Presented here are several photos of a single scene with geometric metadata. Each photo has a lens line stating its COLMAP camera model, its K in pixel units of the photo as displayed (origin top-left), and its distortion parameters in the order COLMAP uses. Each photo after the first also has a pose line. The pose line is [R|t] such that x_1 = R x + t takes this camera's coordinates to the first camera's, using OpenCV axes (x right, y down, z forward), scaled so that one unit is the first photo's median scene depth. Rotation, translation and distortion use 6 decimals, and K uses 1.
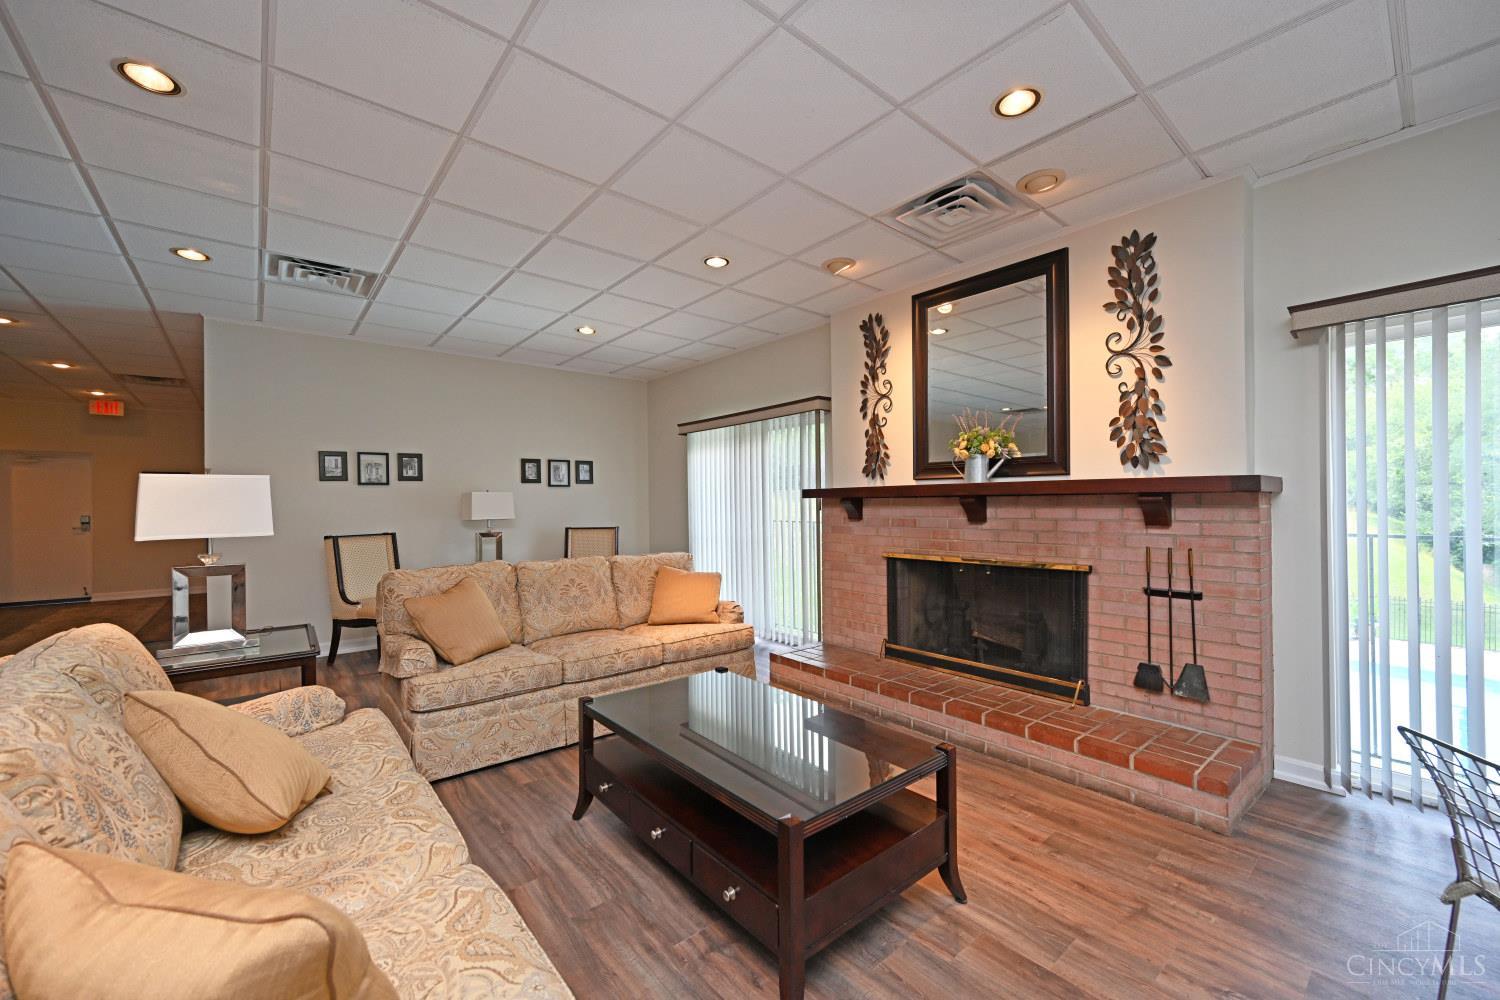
lens RADIAL K [[589.7, 0, 749.1], [0, 589.7, 499.5], [0, 0, 1]] dist [0.000205, 0.000193]
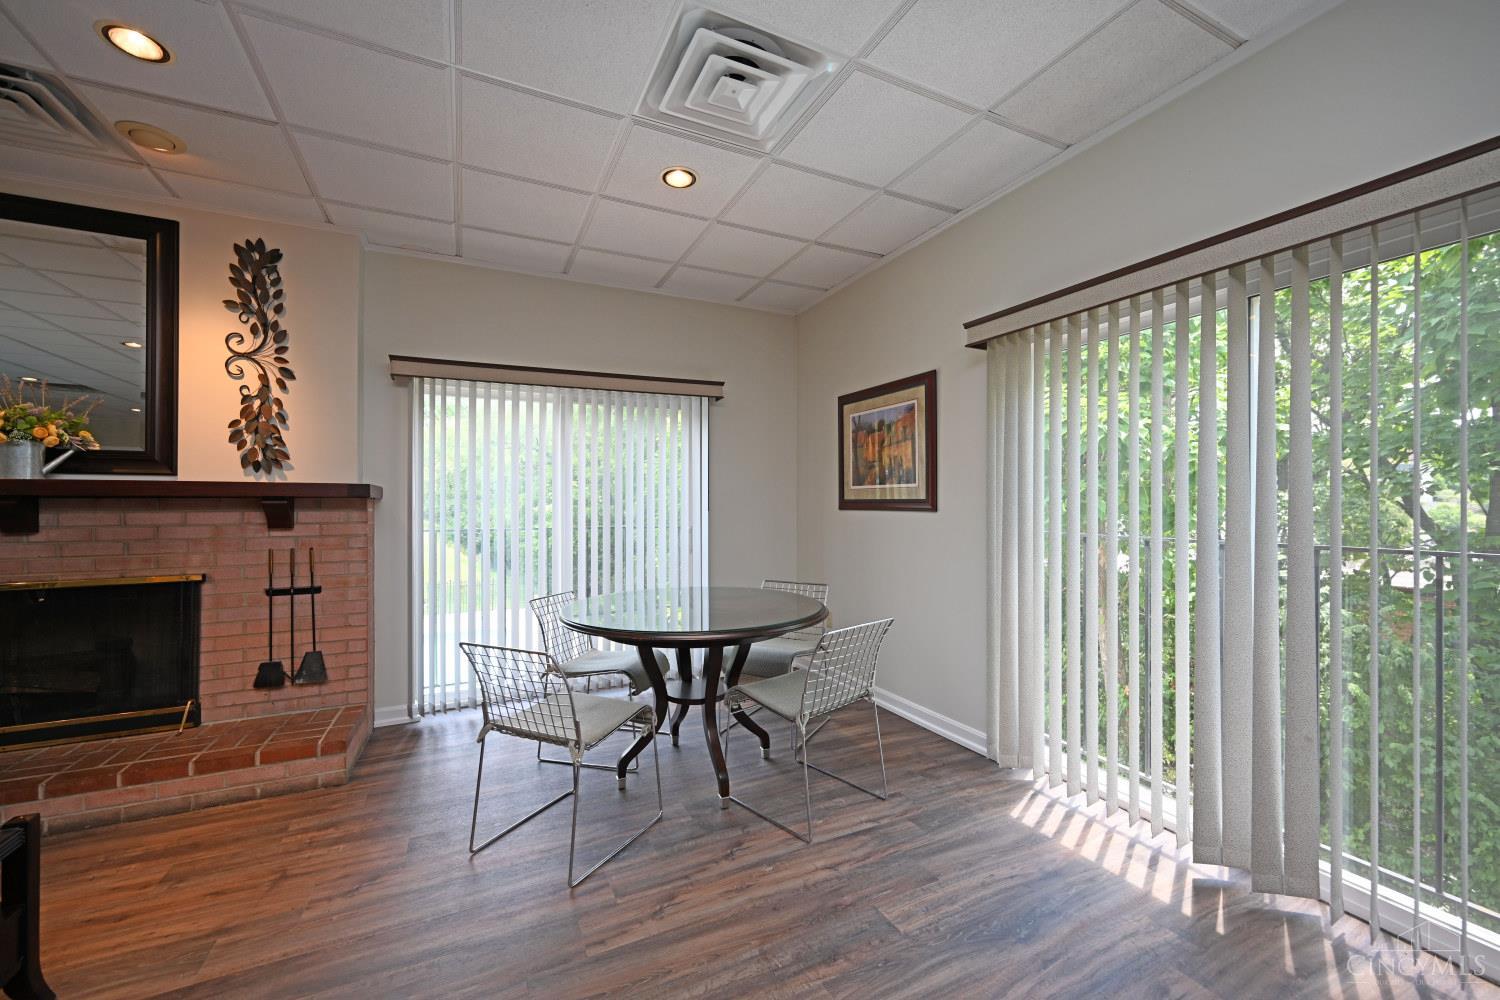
lens RADIAL K [[589.7, 0, 742.8], [0, 589.7, 501.9], [0, 0, 1]] dist [0.000205, 0.000193]
pose [[0.256354, 0.014685, 0.966472, -0.109442], [-0.002559, 0.999891, -0.014514, 0.009973], [-0.966580, 0.001248, 0.256363, -0.064798]]
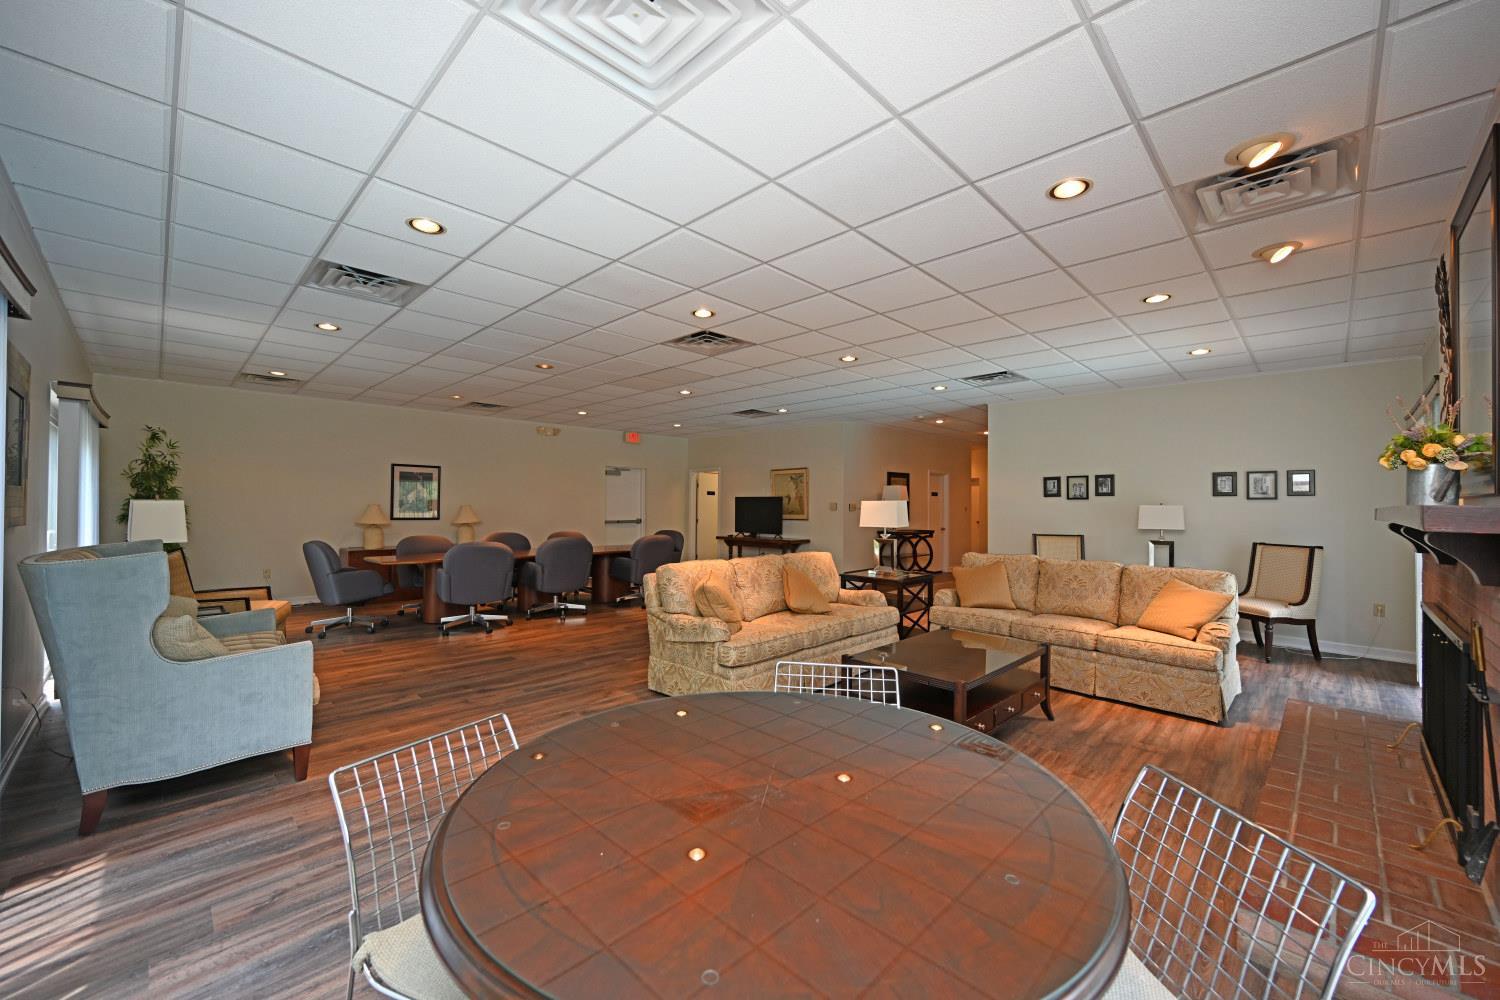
lens RADIAL K [[589.7, 0, 745.1], [0, 589.7, 497.3], [0, 0, 1]] dist [0.000205, 0.000193]
pose [[0.096128, -0.002276, -0.995366, 1.157594], [-0.006123, 0.999977, -0.002878, -0.037848], [0.995350, 0.006372, 0.096112, 0.175295]]
